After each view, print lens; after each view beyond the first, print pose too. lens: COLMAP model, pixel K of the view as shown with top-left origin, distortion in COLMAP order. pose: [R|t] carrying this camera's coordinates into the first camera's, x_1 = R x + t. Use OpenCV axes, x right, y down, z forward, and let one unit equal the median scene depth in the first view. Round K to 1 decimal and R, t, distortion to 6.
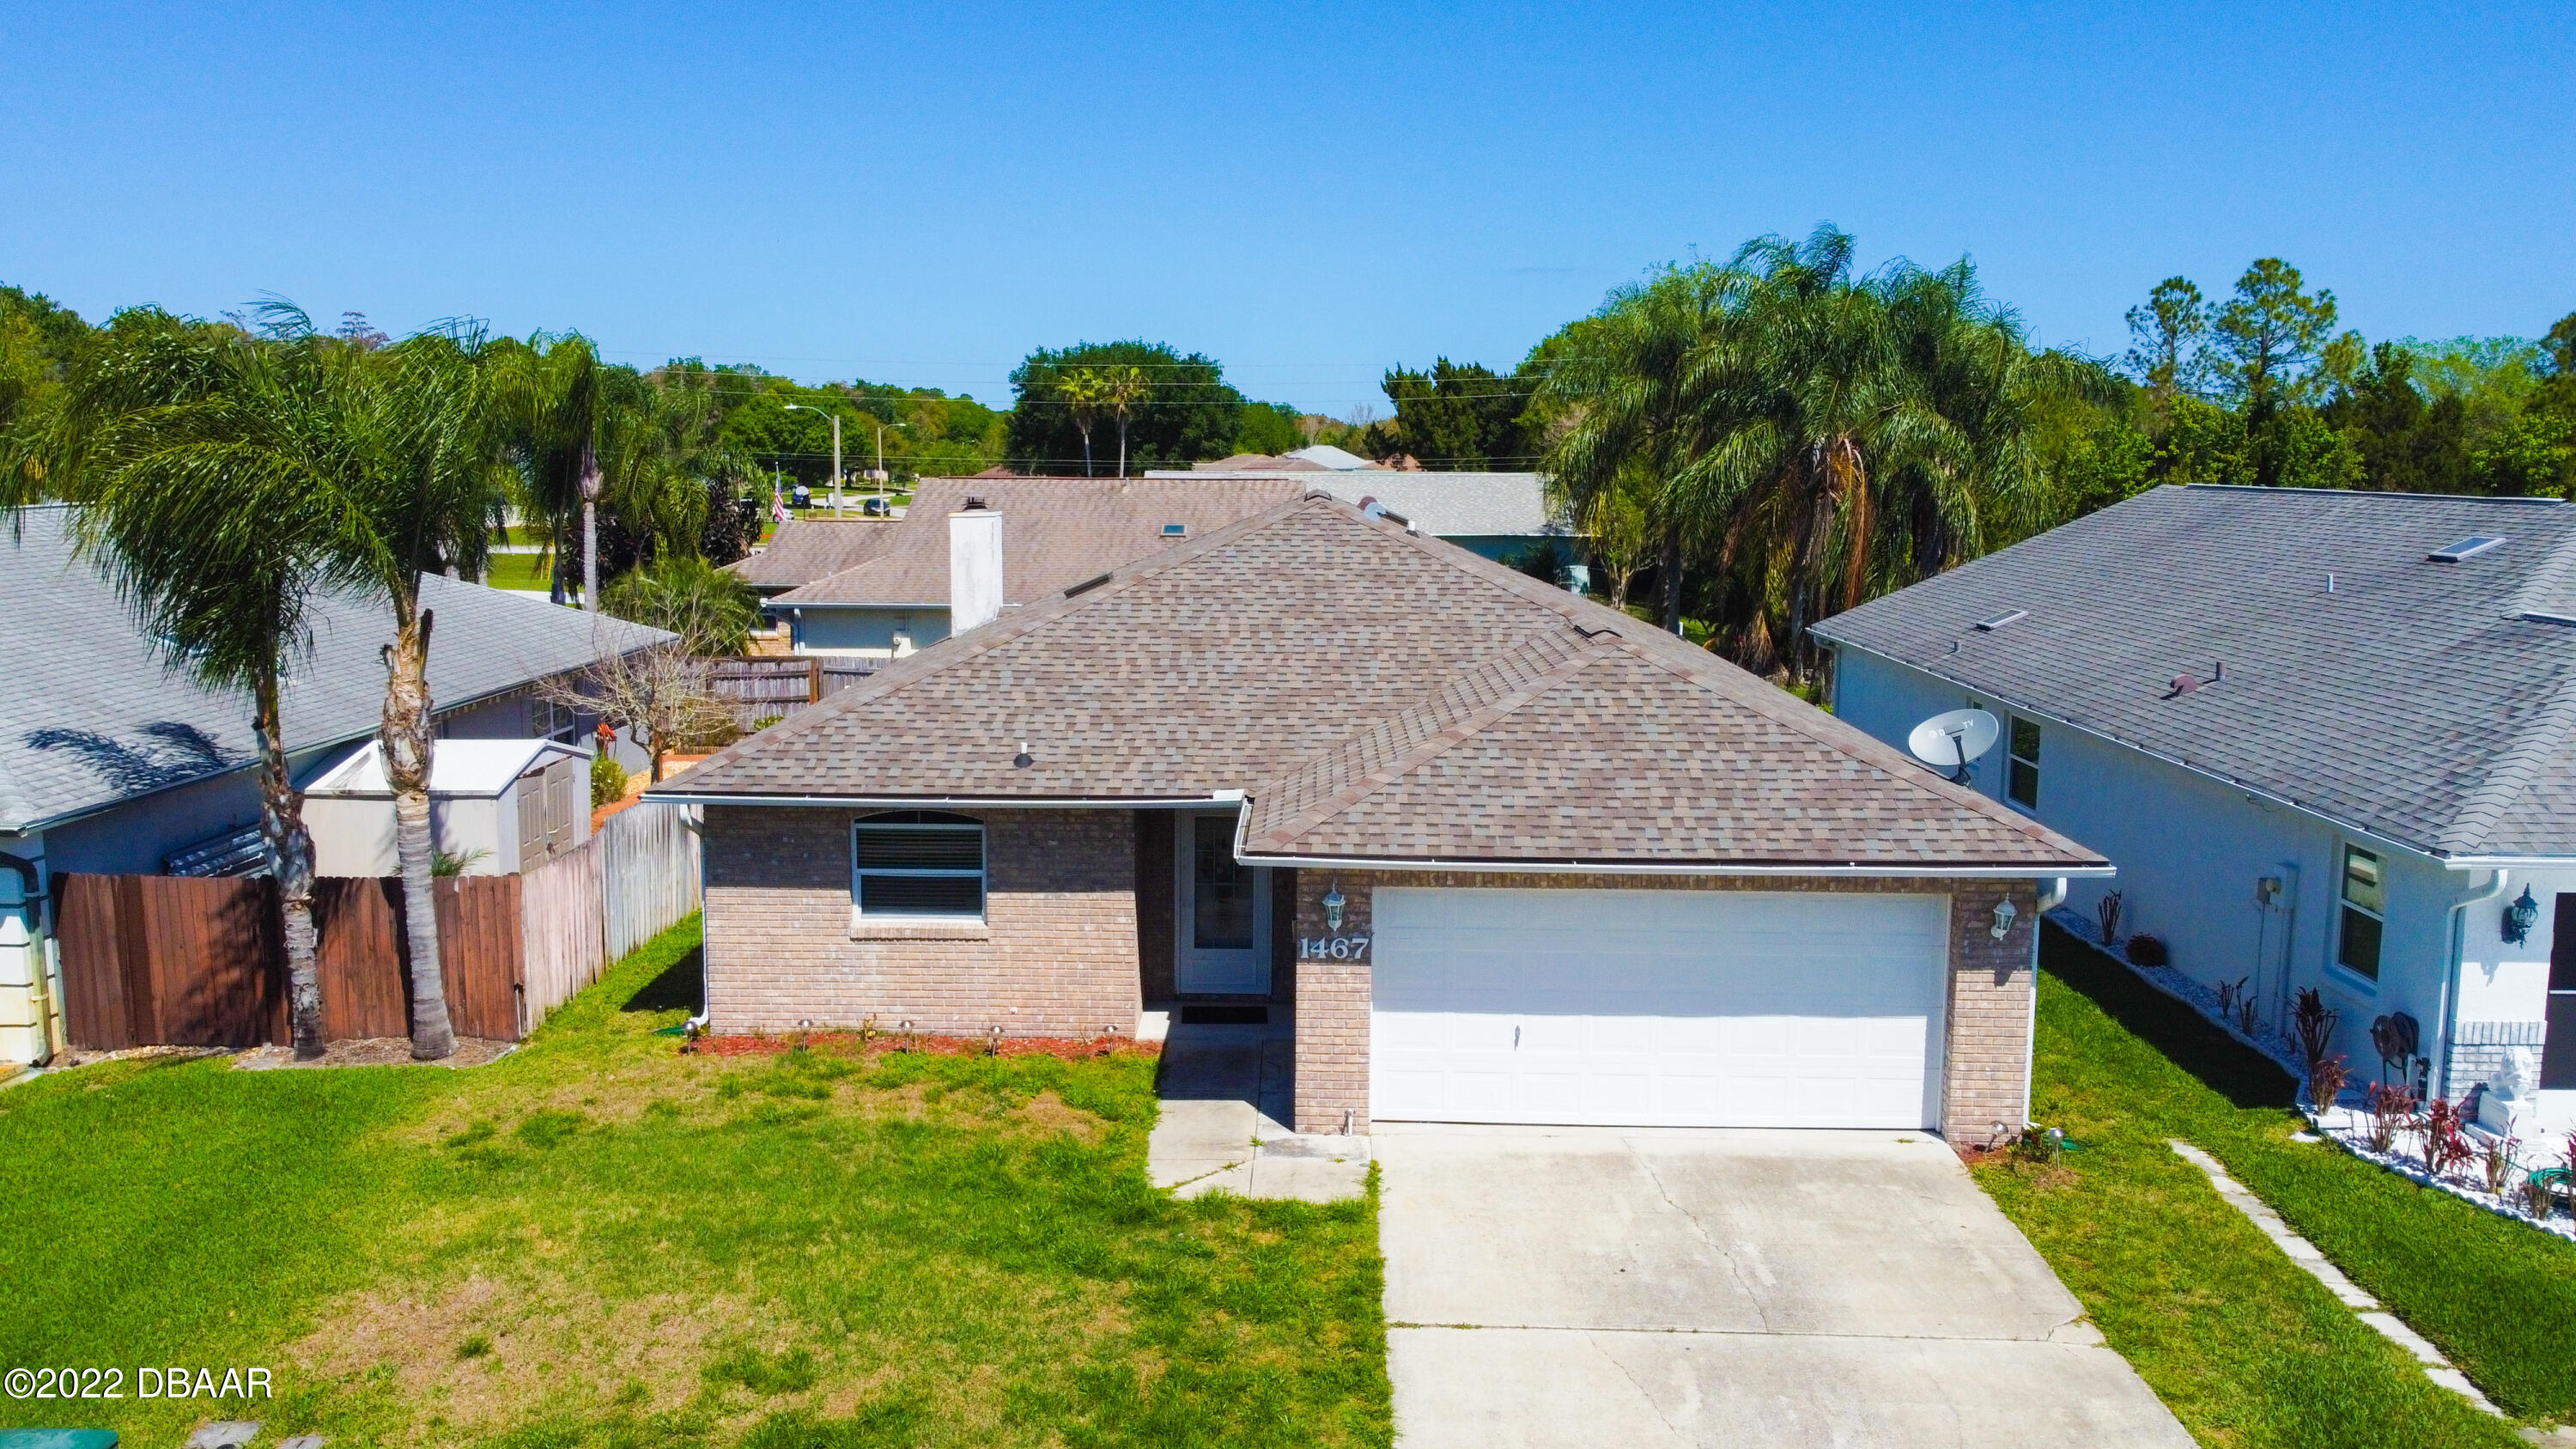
lens RADIAL K [[1940.7, 0, 1274.3], [0, 1940.7, 722.6], [0, 0, 1]] dist [0.009857, -0.018960]
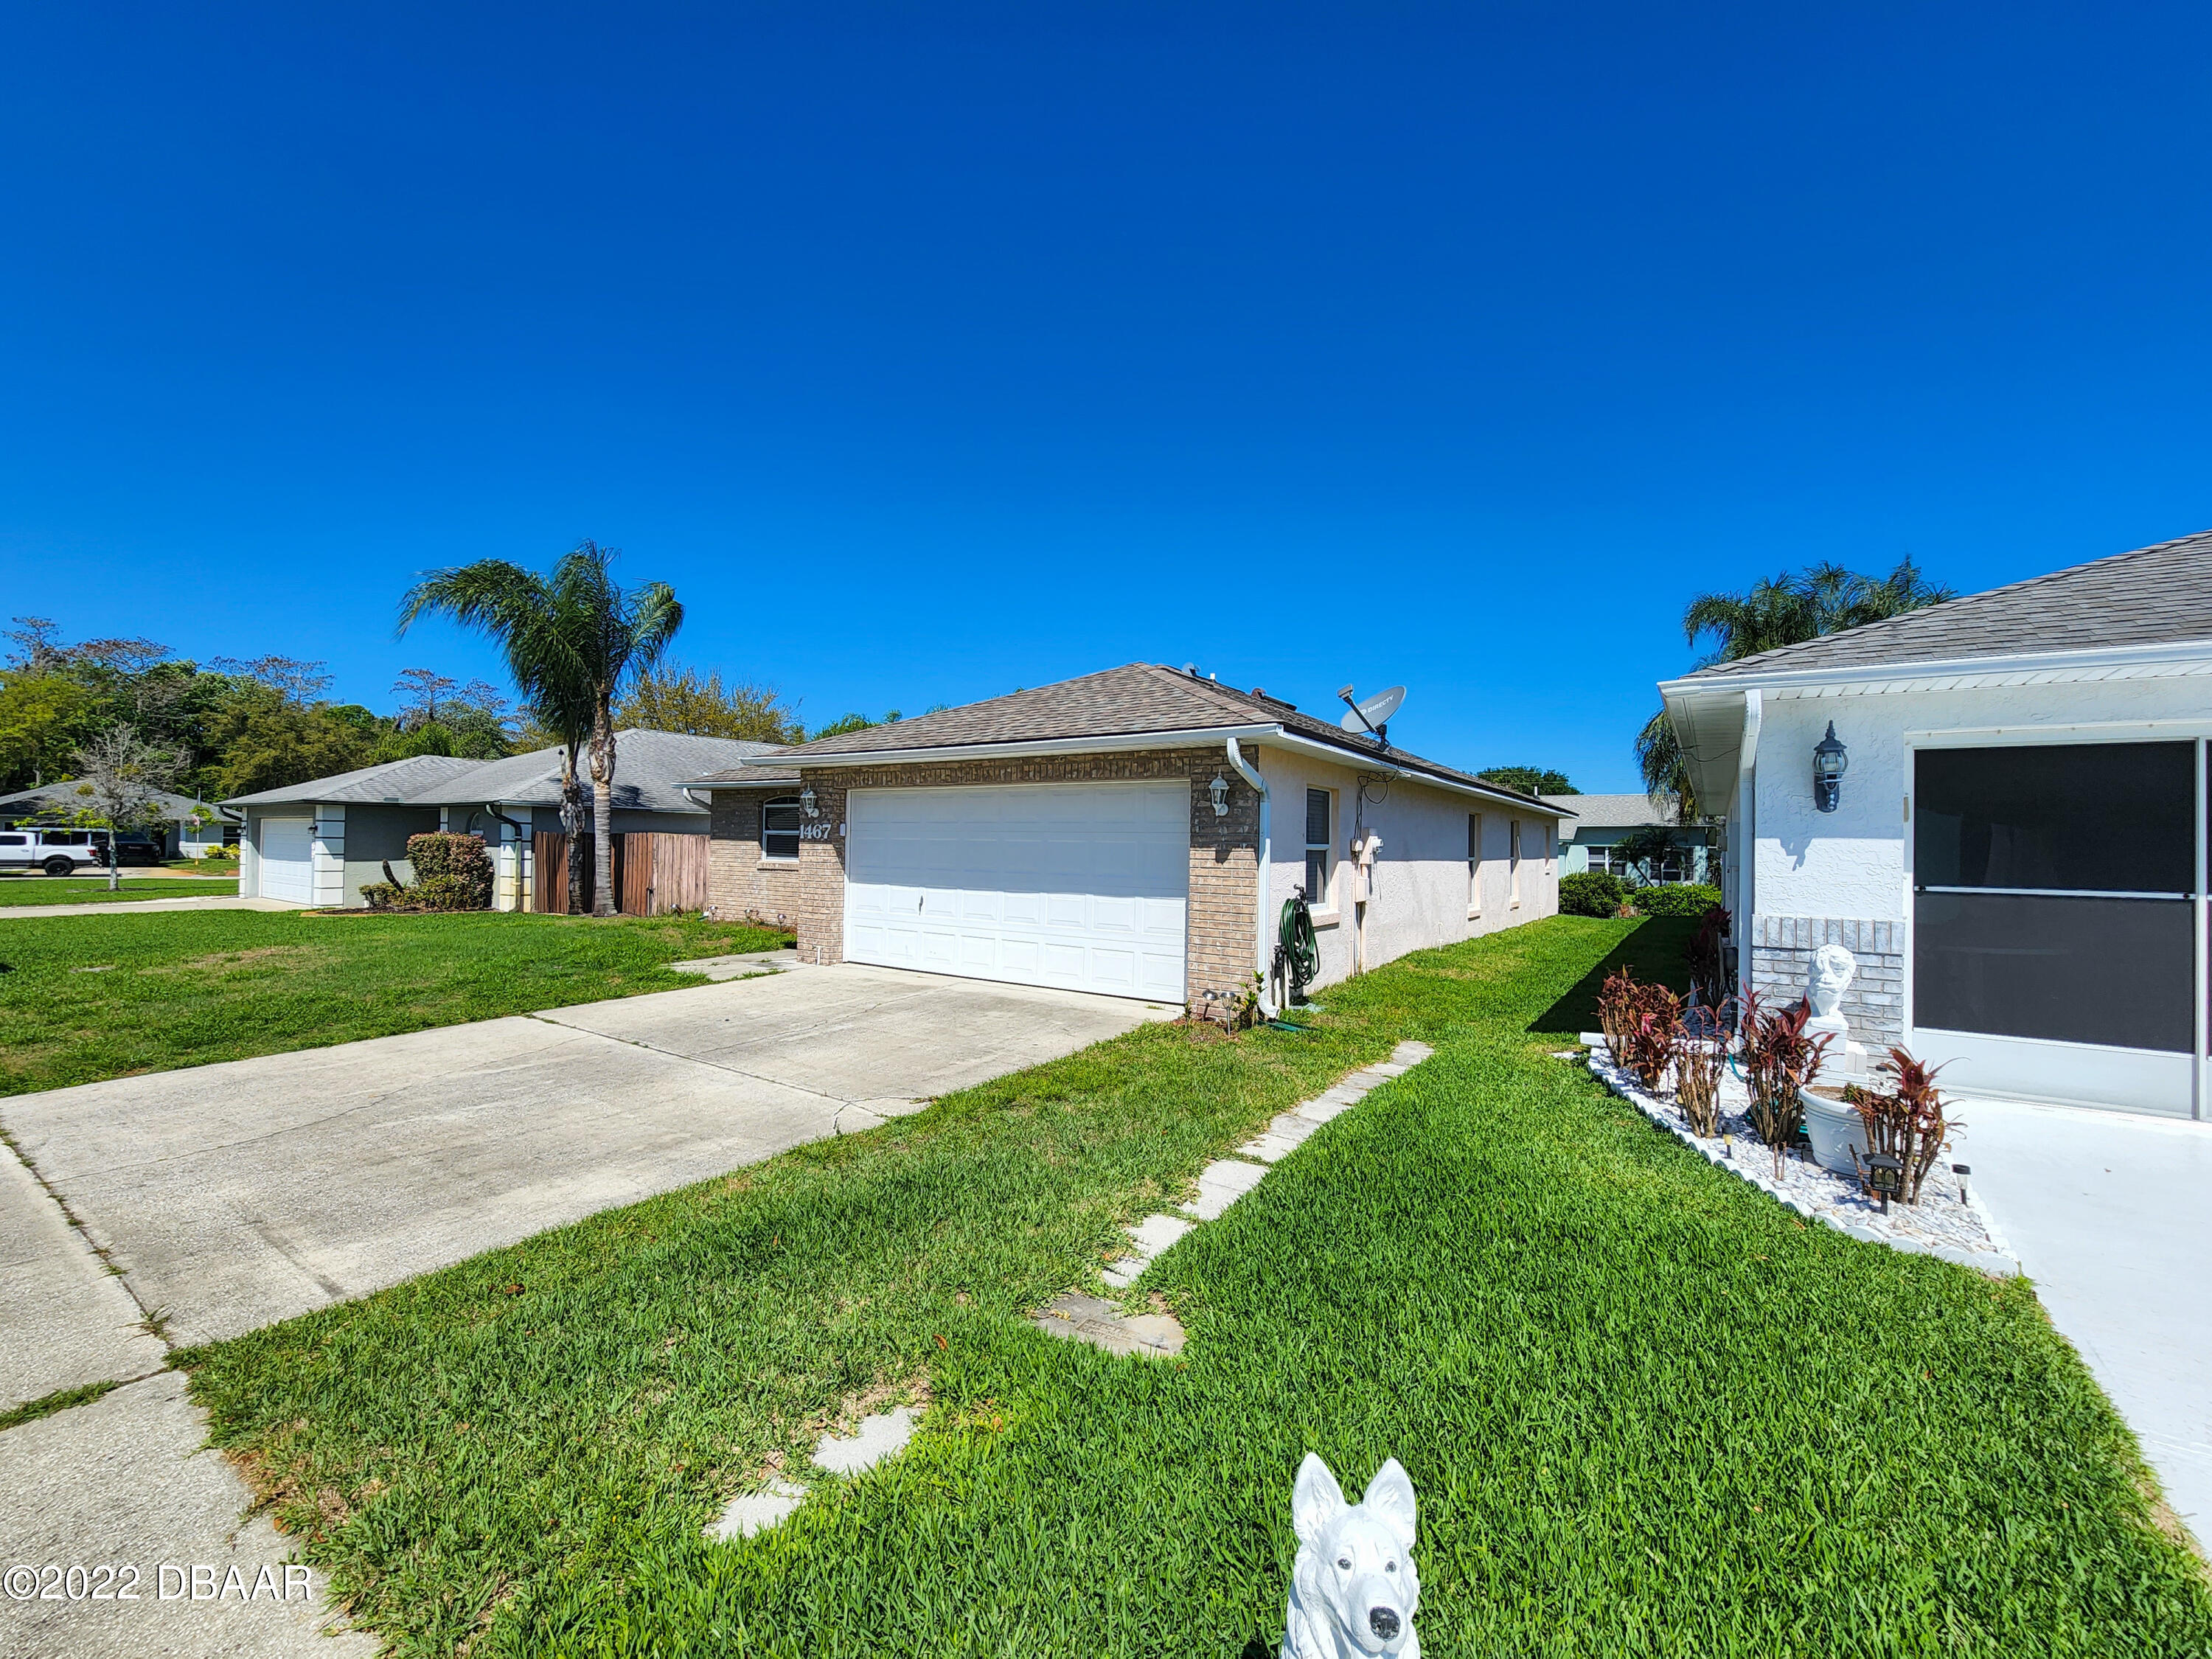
lens RADIAL K [[909.1, 0, 1097.8], [0, 909.1, 826.7], [0, 0, 1]] dist [-0.005079, 0.001691]
pose [[0.840470, -0.003903, -0.541844, 0.580383], [-0.086821, 0.986084, -0.141774, 0.191132], [0.534857, 0.166200, 0.828435, 0.545224]]
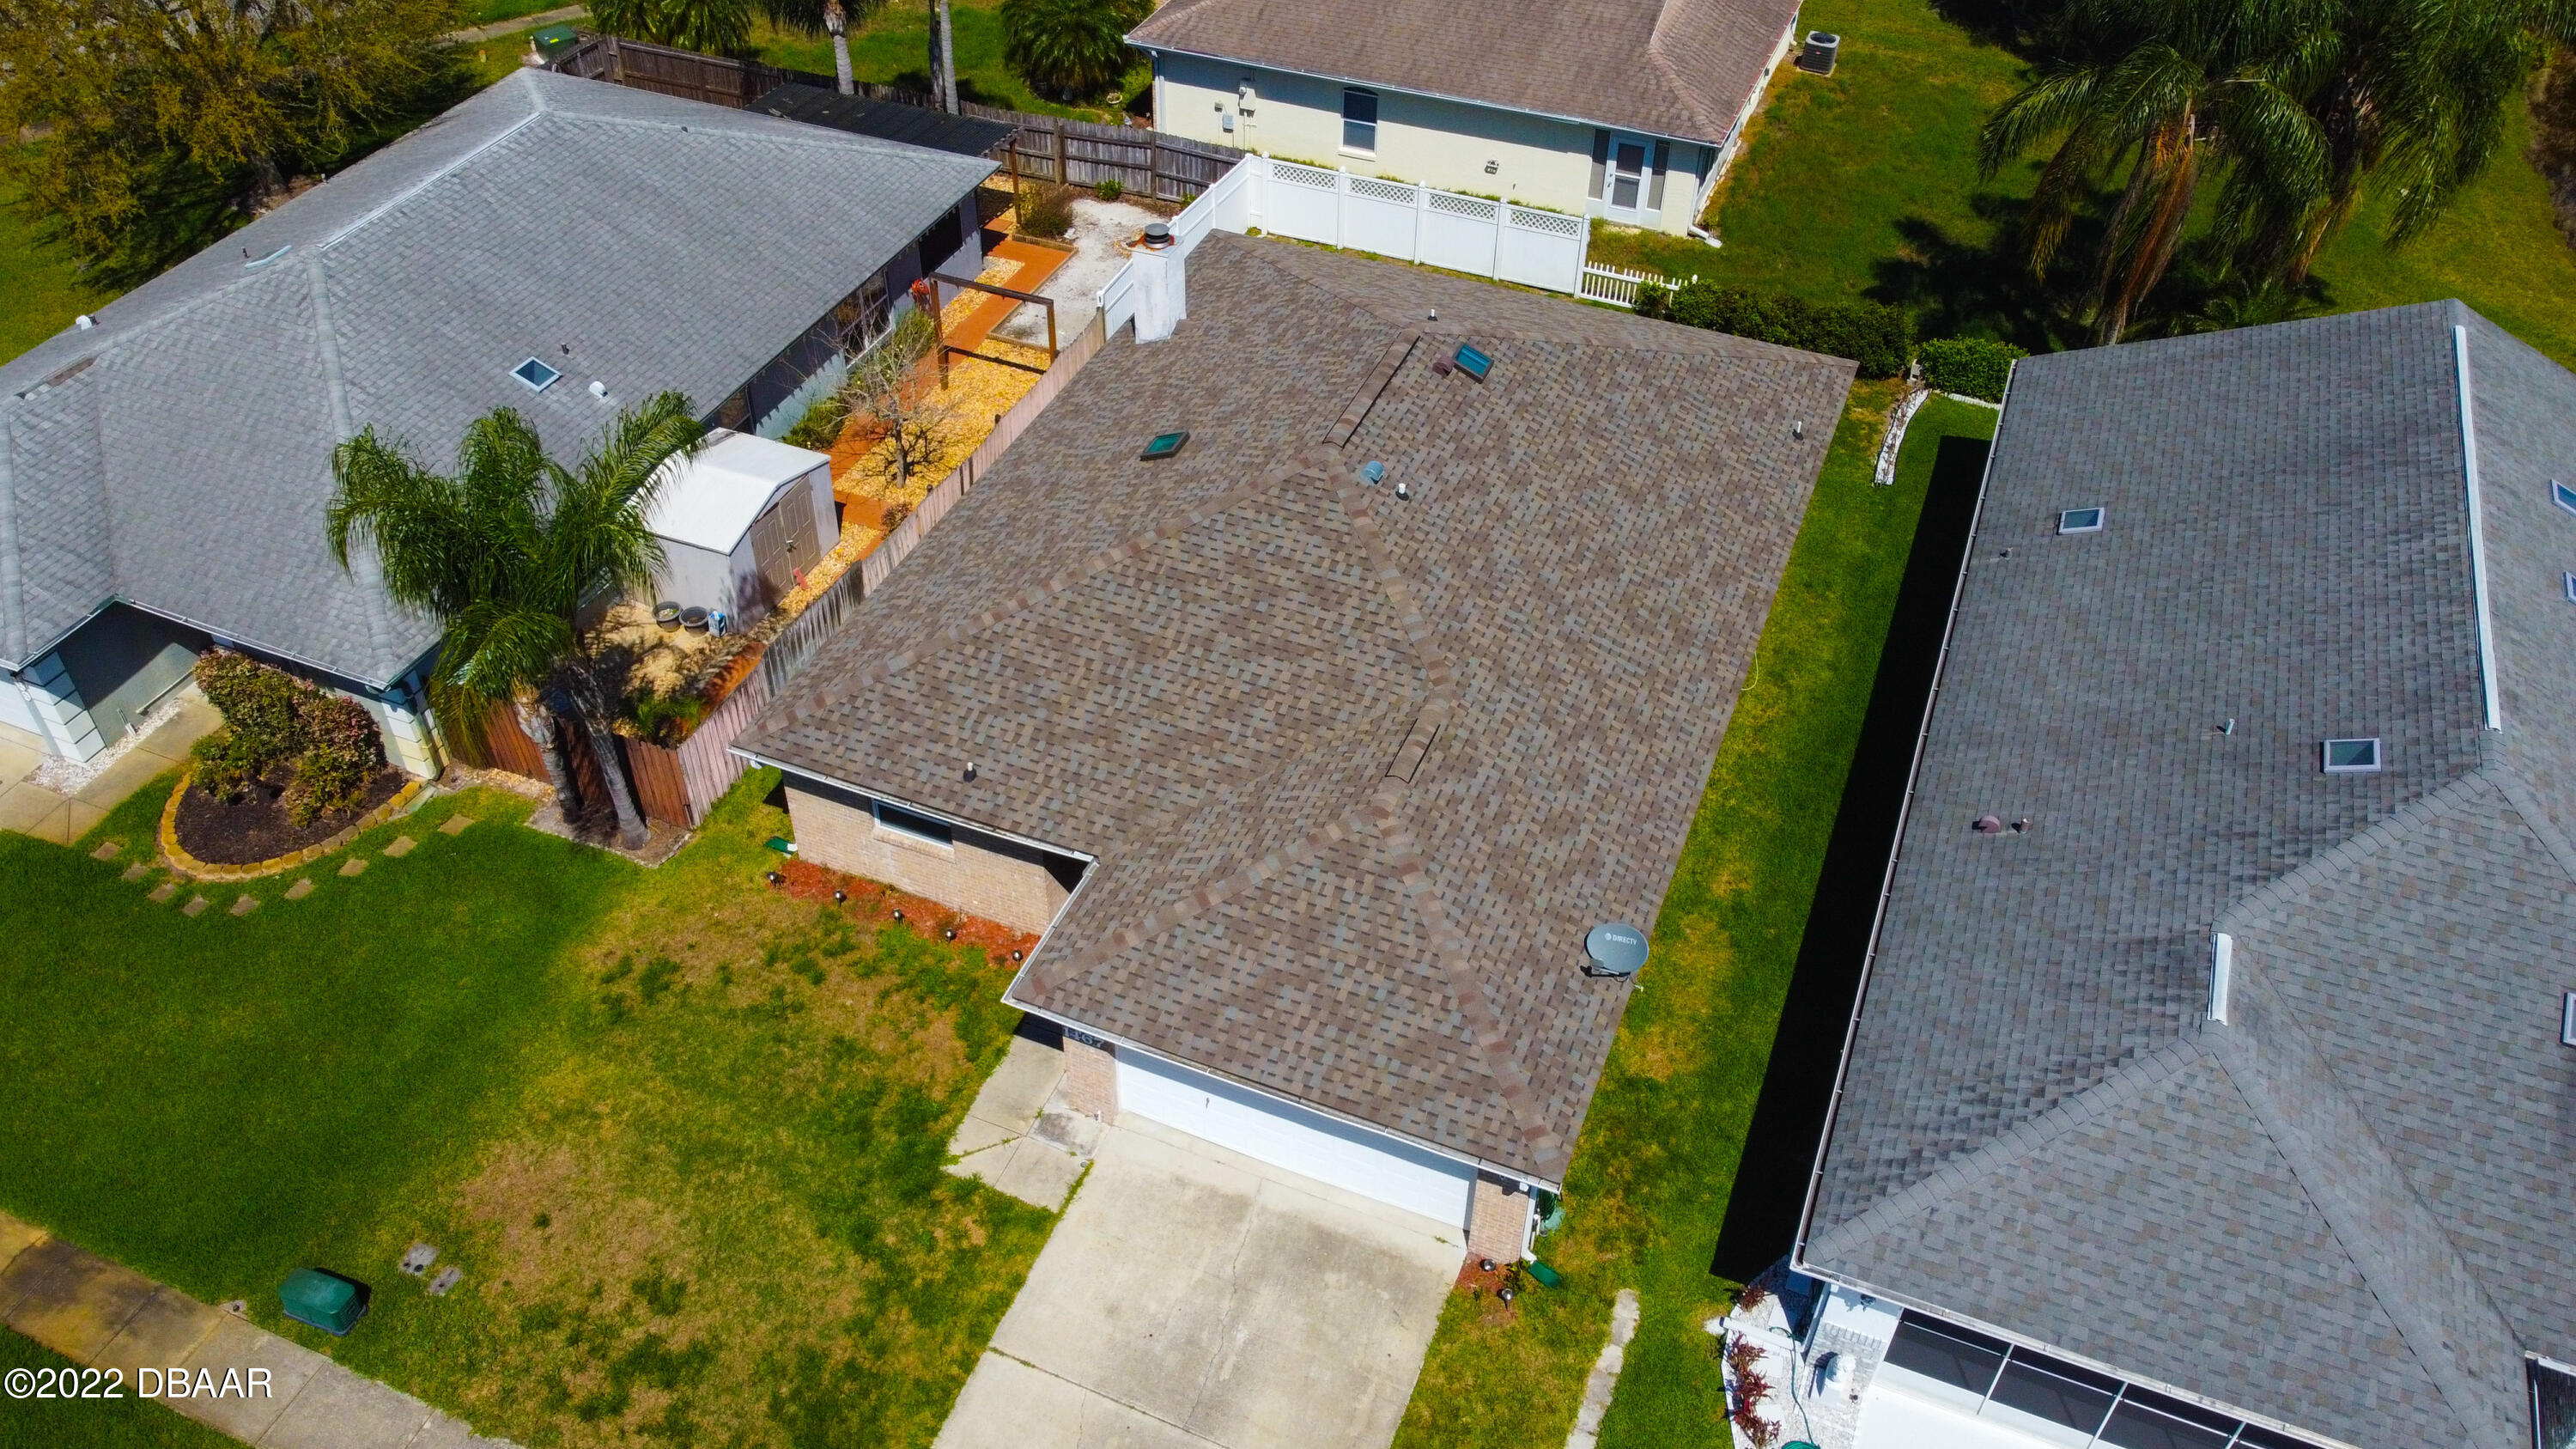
lens RADIAL K [[1940.7, 0, 1274.5], [0, 1940.7, 717.7], [0, 0, 1]] dist [0.009857, -0.018960]
pose [[0.931850, 0.241747, -0.270580, 0.512409], [-0.054826, 0.830971, 0.553607, -0.924228], [0.358677, -0.501044, 0.787595, -0.002917]]
